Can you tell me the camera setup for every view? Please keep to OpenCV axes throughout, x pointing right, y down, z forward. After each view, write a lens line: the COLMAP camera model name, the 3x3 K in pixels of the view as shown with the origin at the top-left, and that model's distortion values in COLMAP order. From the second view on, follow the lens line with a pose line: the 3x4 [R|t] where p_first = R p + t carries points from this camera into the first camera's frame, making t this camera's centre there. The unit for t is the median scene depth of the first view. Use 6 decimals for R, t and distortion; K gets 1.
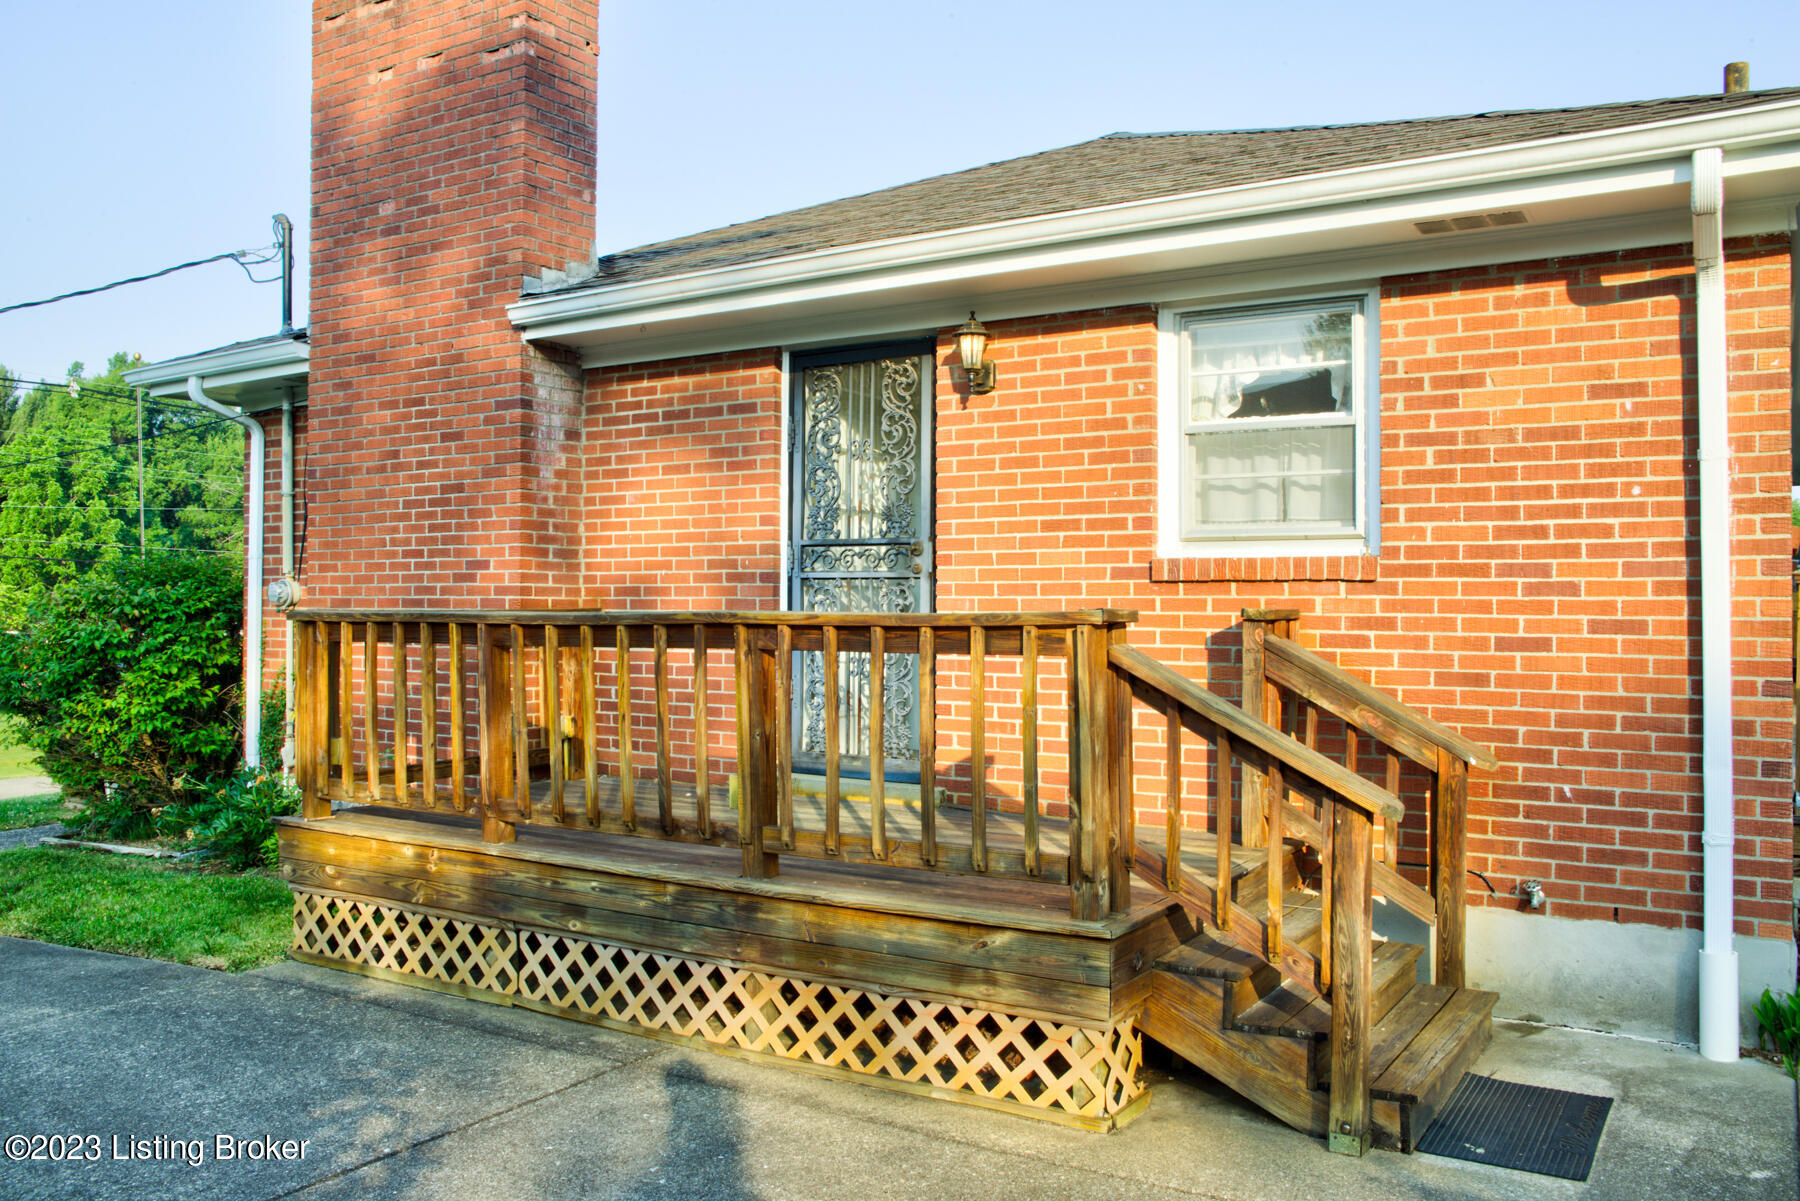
lens RADIAL K [[1391.5, 0, 901.0], [0, 1391.5, 597.1], [0, 0, 1]] dist [-0.064897, 0.000558]
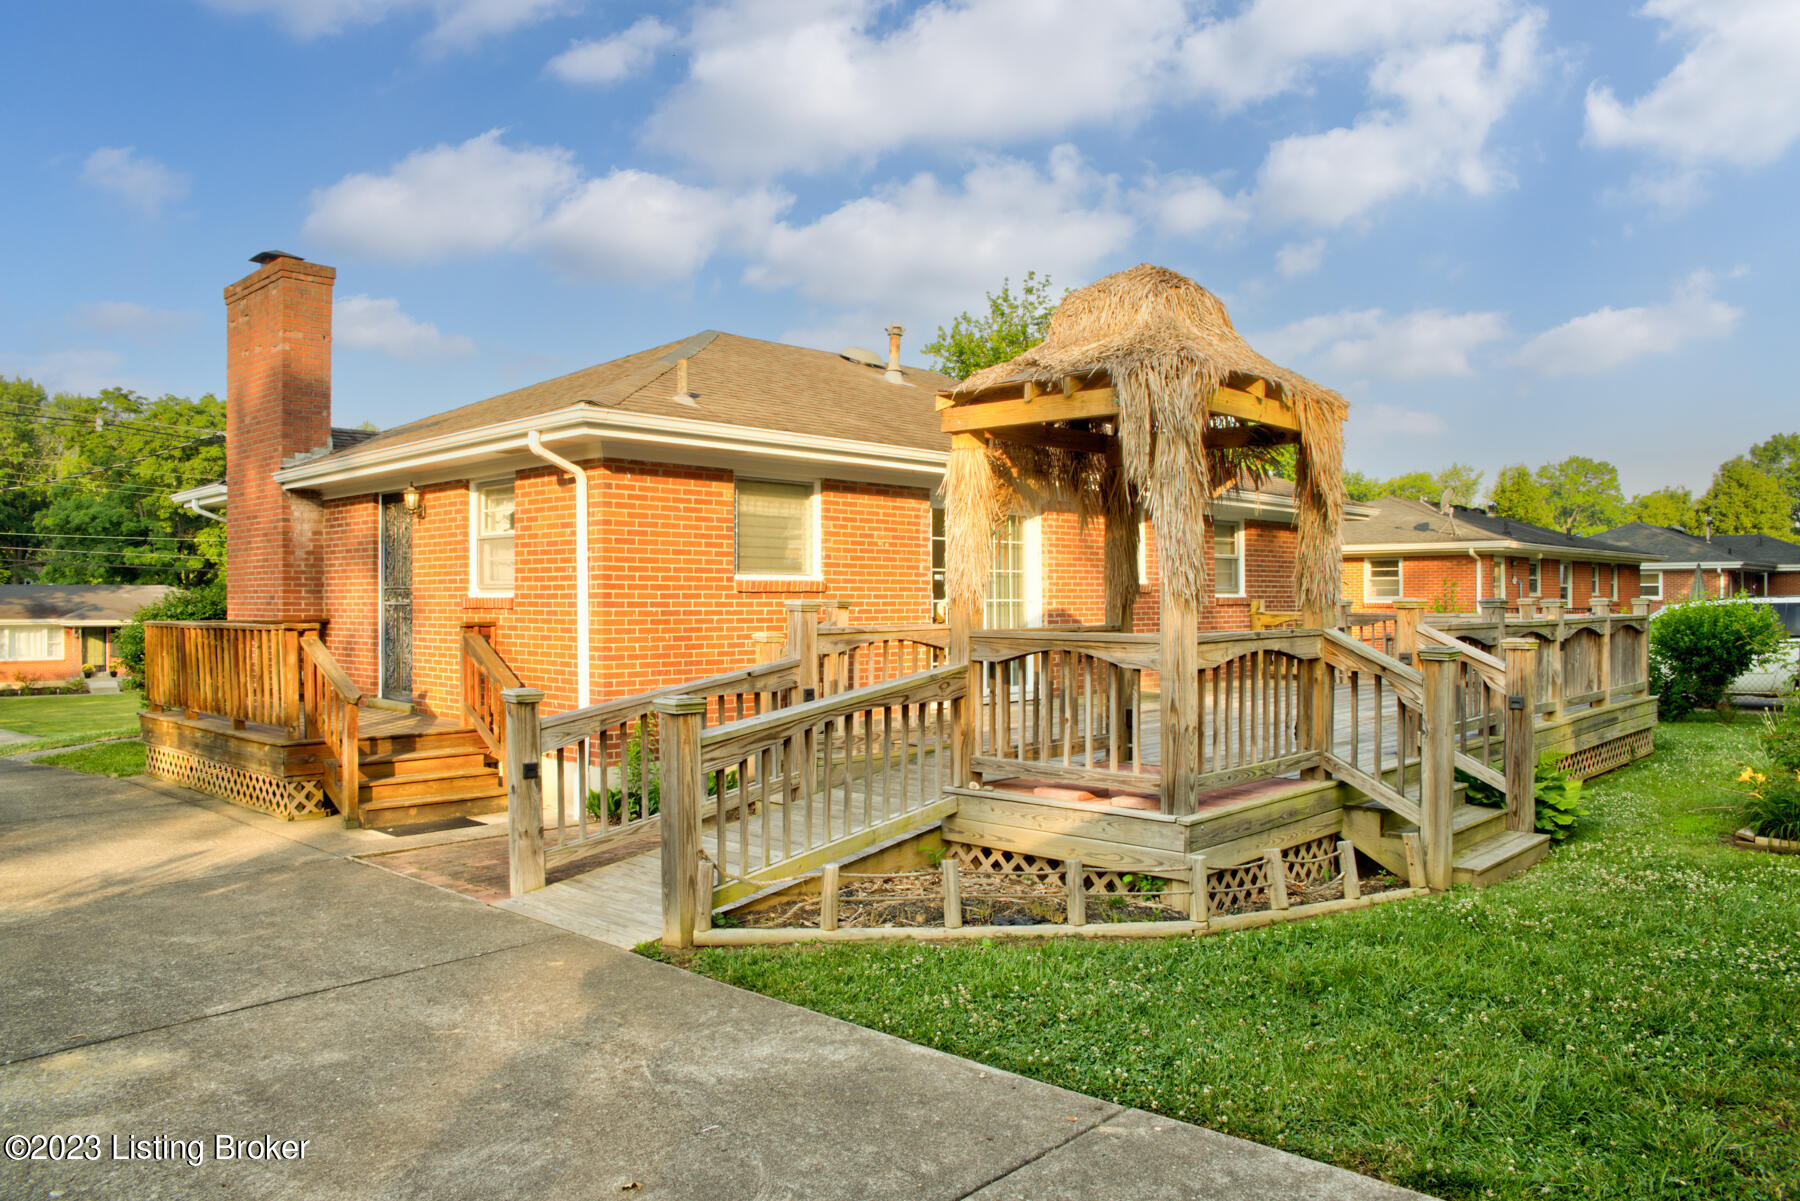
lens RADIAL K [[1230.8, 0, 898.2], [0, 1230.8, 605.6], [0, 0, 1]] dist [-0.004884, -0.001201]
pose [[0.974690, 0.000307, -0.223562, 1.026053], [-0.000064, 0.999999, 0.001092, -0.013900], [0.223562, -0.001050, 0.974689, -0.582065]]
